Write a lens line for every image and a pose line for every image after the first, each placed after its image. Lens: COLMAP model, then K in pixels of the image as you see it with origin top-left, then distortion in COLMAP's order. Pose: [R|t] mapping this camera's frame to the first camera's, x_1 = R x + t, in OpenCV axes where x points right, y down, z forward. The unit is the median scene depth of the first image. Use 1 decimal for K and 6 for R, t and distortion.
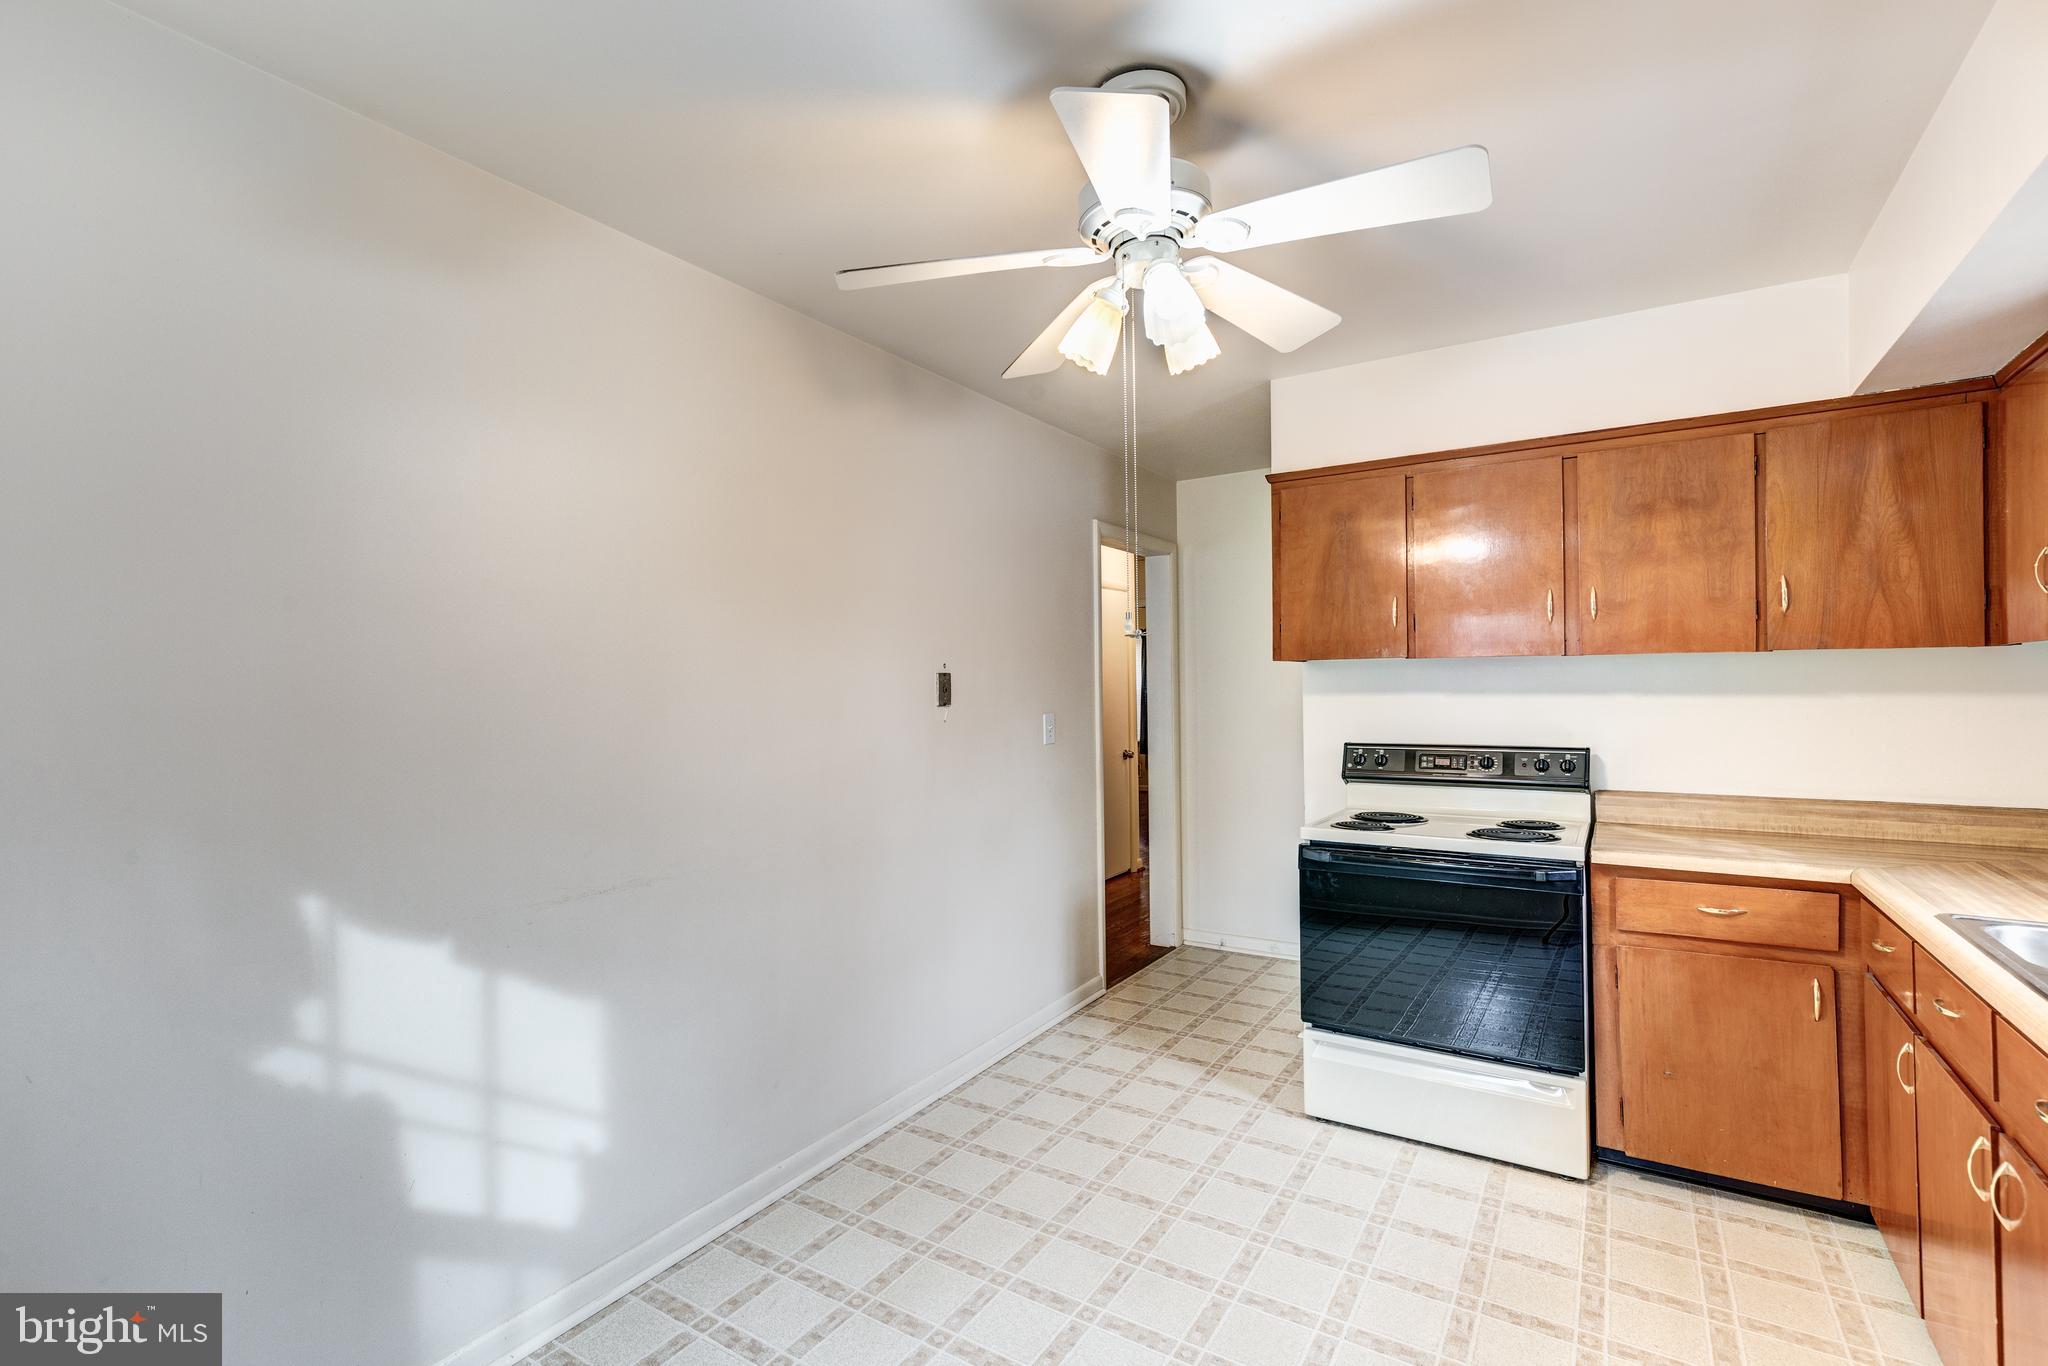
lens RADIAL K [[921.9, 0, 1016.3], [0, 921.9, 684.8], [0, 0, 1]] dist [0.001846, 0.000060]
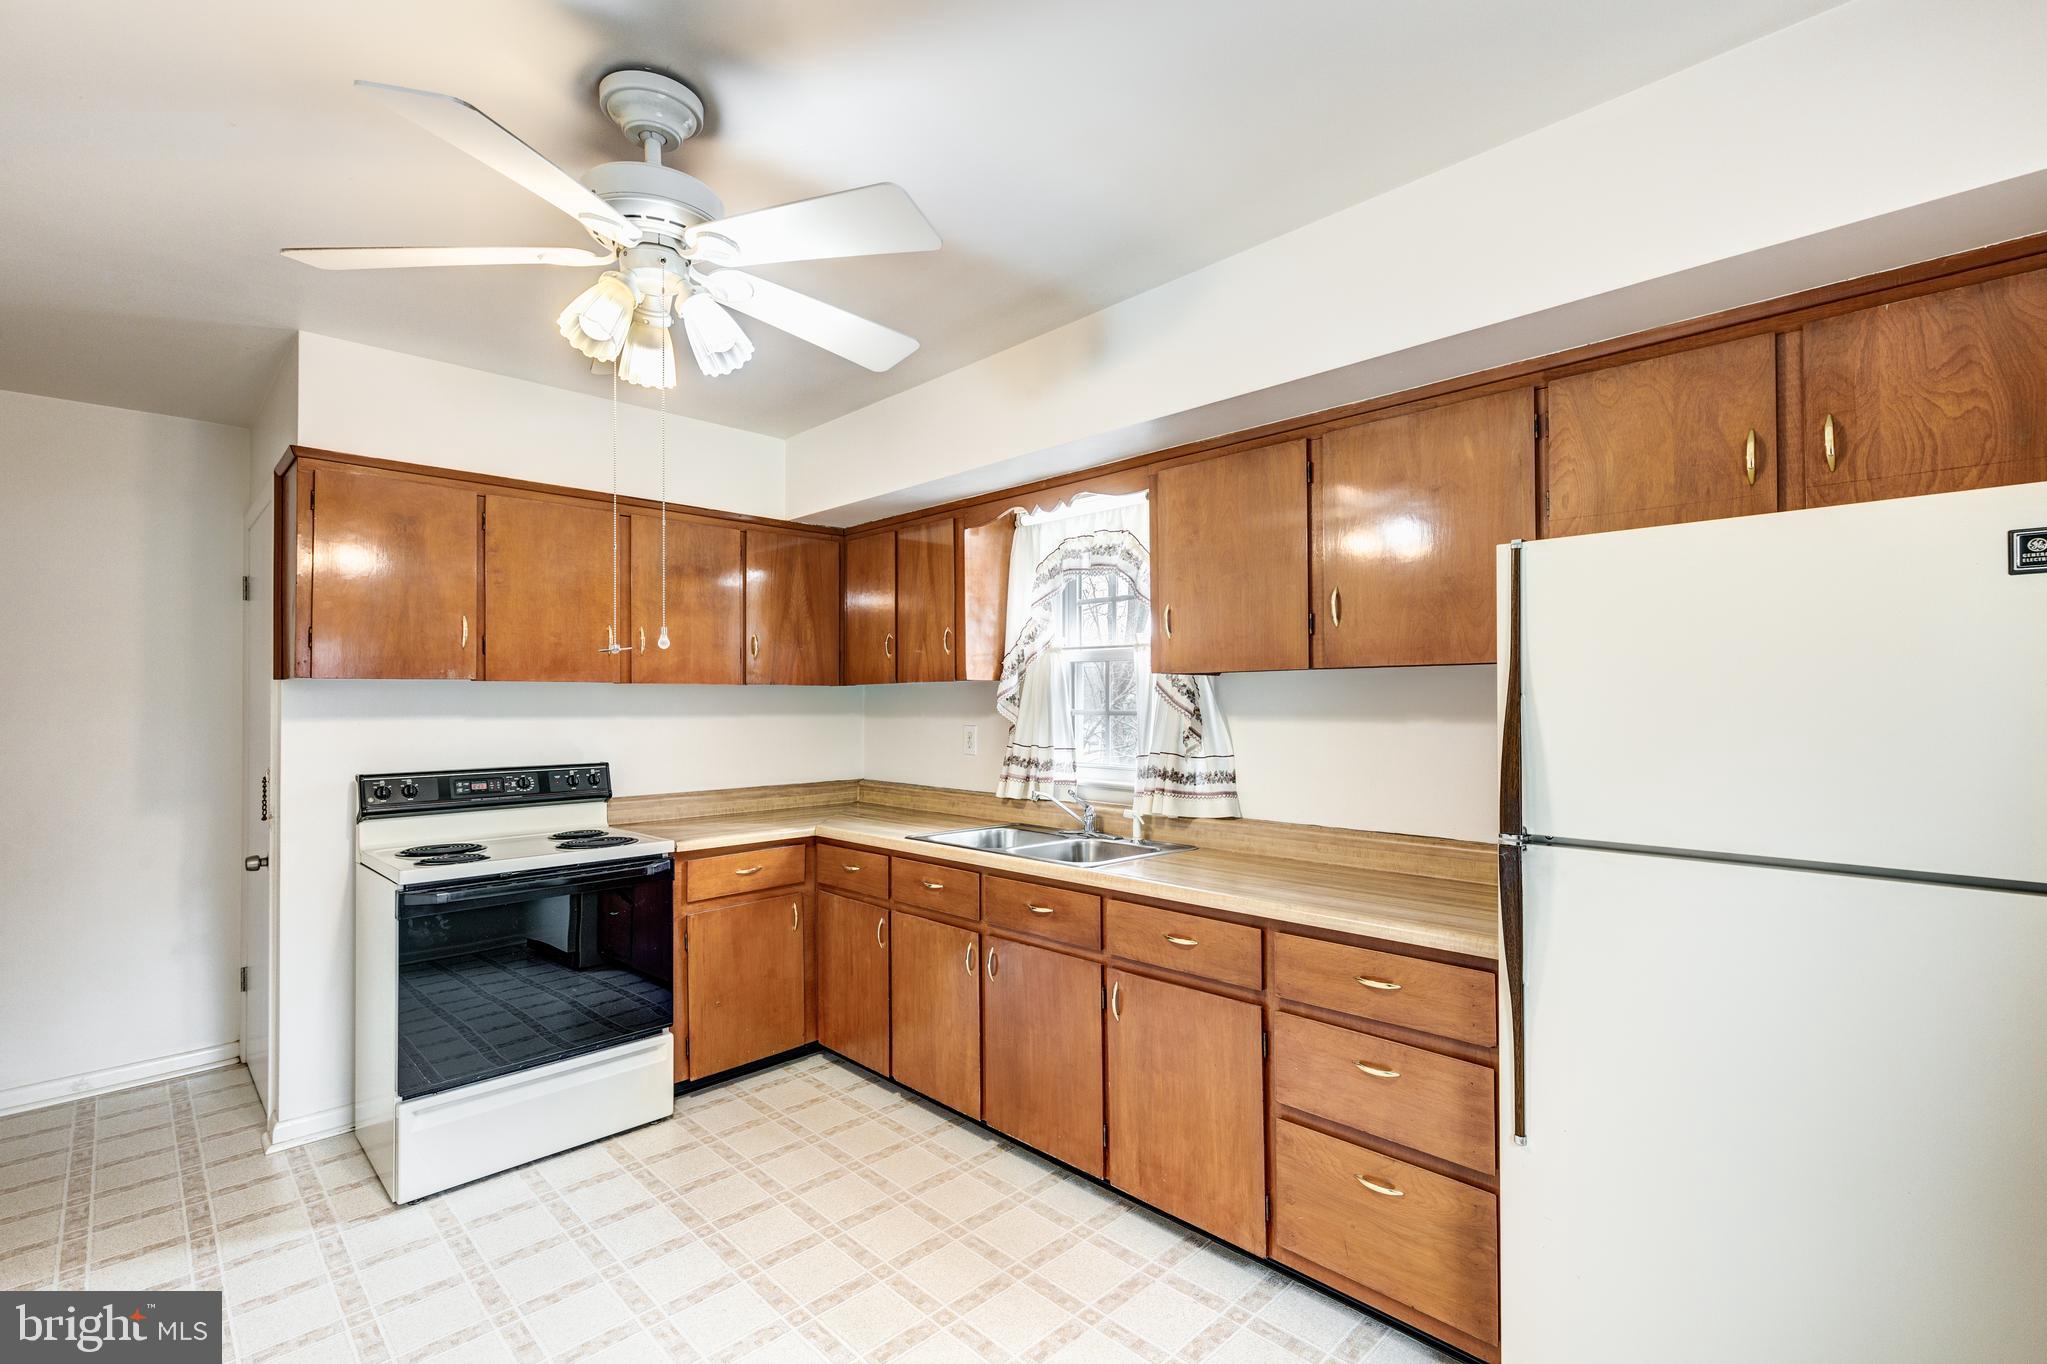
lens RADIAL K [[921.5, 0, 1015.8], [0, 921.5, 683.8], [0, 0, 1]] dist [0.001846, 0.000060]
pose [[0.218103, 0.031052, 0.975432, -0.472634], [0.000043, 0.999493, -0.031828, 0.006922], [-0.975926, 0.006984, 0.217991, 0.278954]]
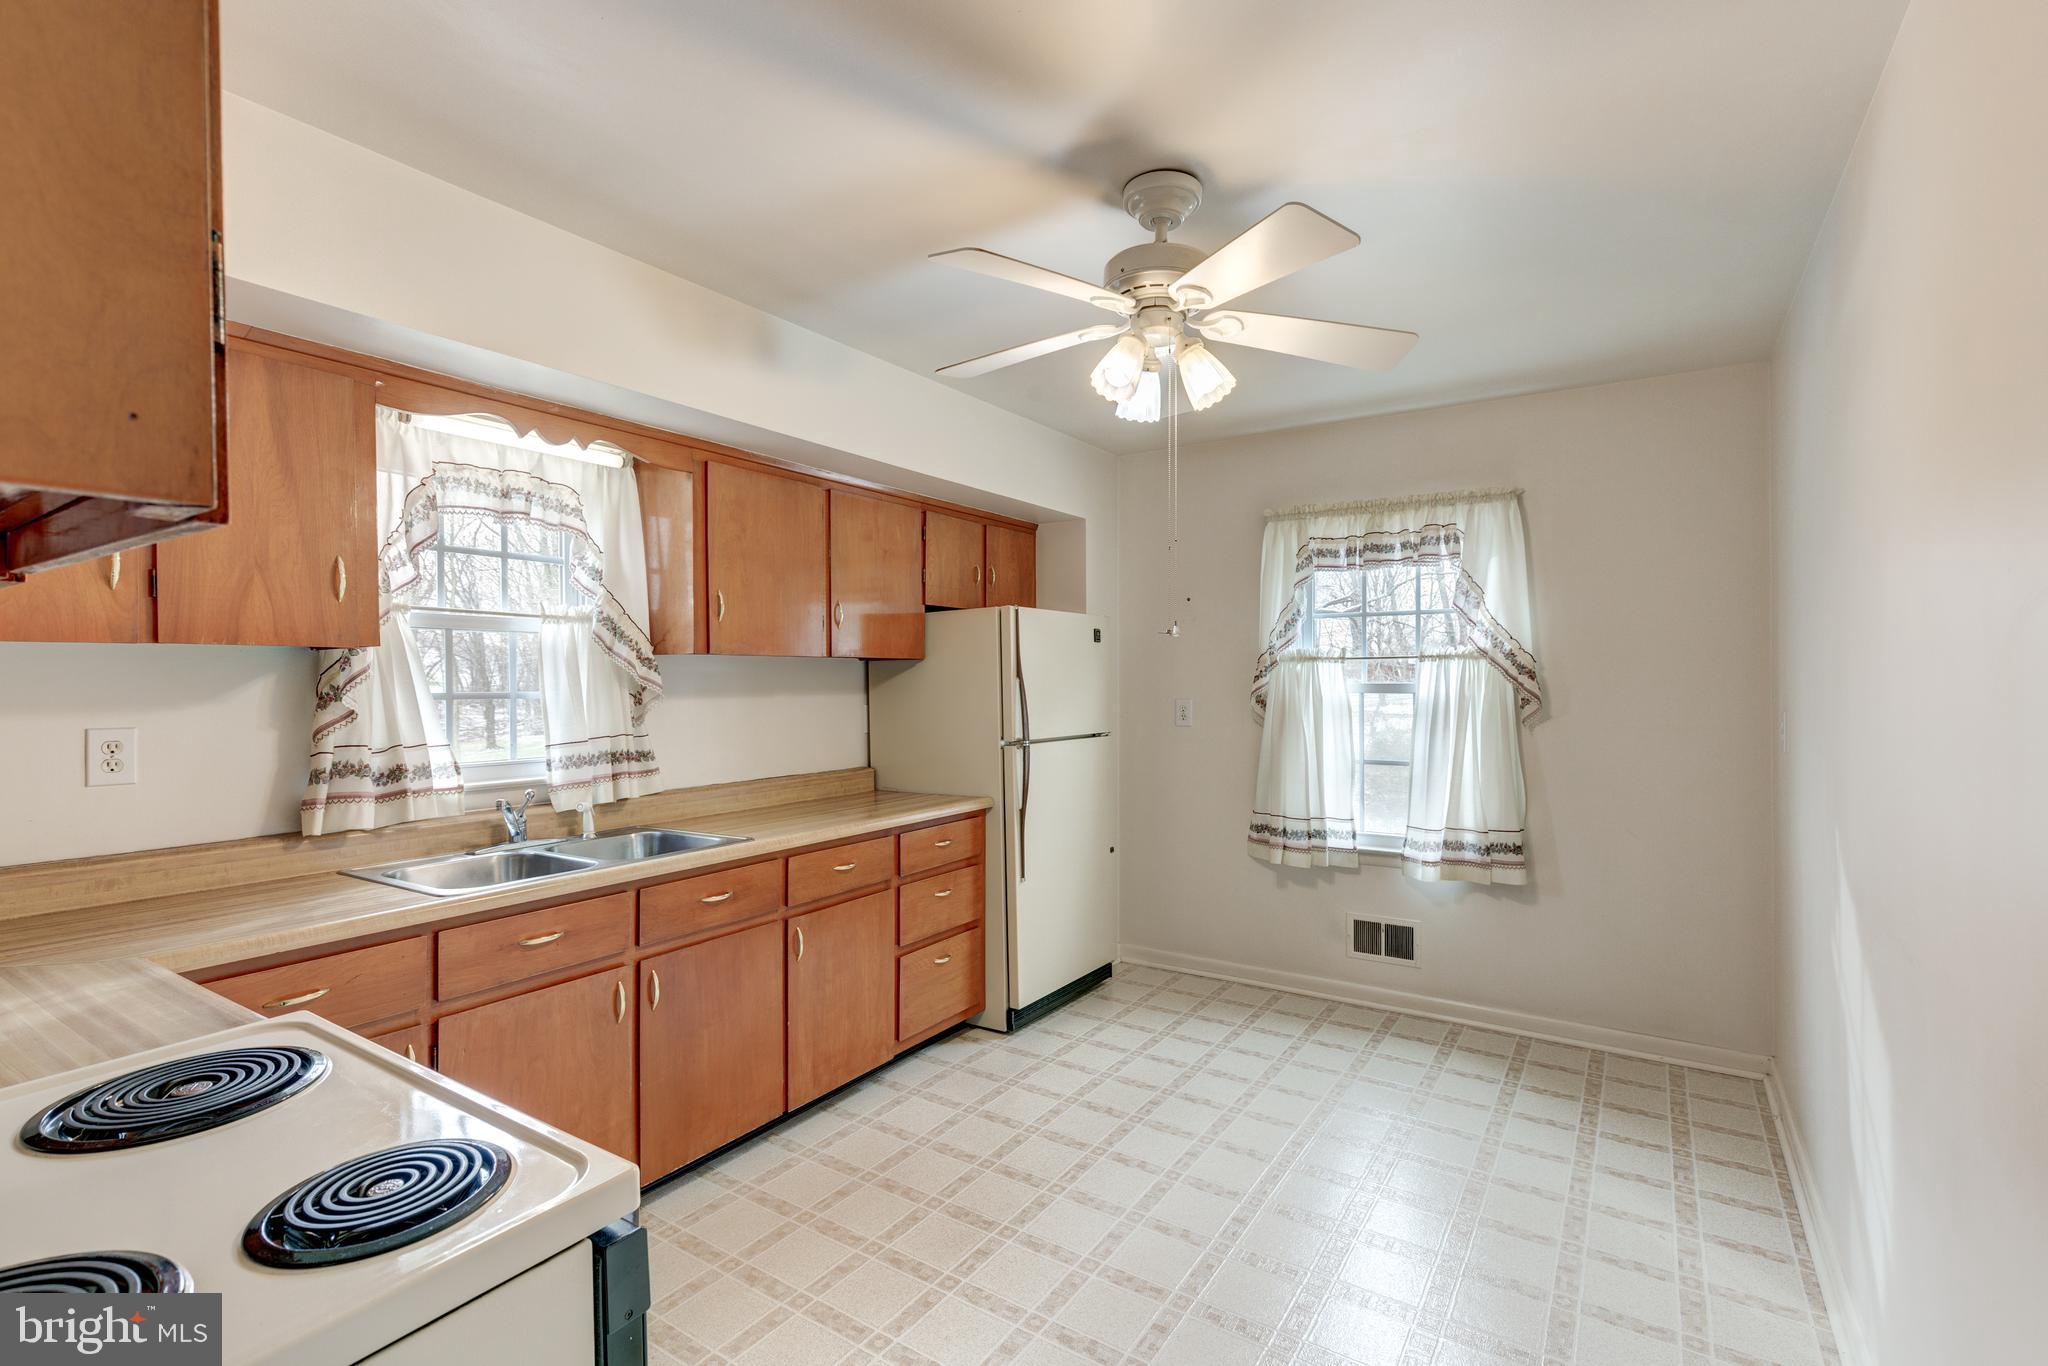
lens RADIAL K [[931.8, 0, 1029.2], [0, 931.8, 692.3], [0, 0, 1]] dist [0.010801, -0.000260]
pose [[-0.999843, 0.017018, 0.004875, 0.199951], [0.017080, 0.999772, 0.012802, -0.000160], [-0.004656, 0.012884, -0.999906, 1.461758]]
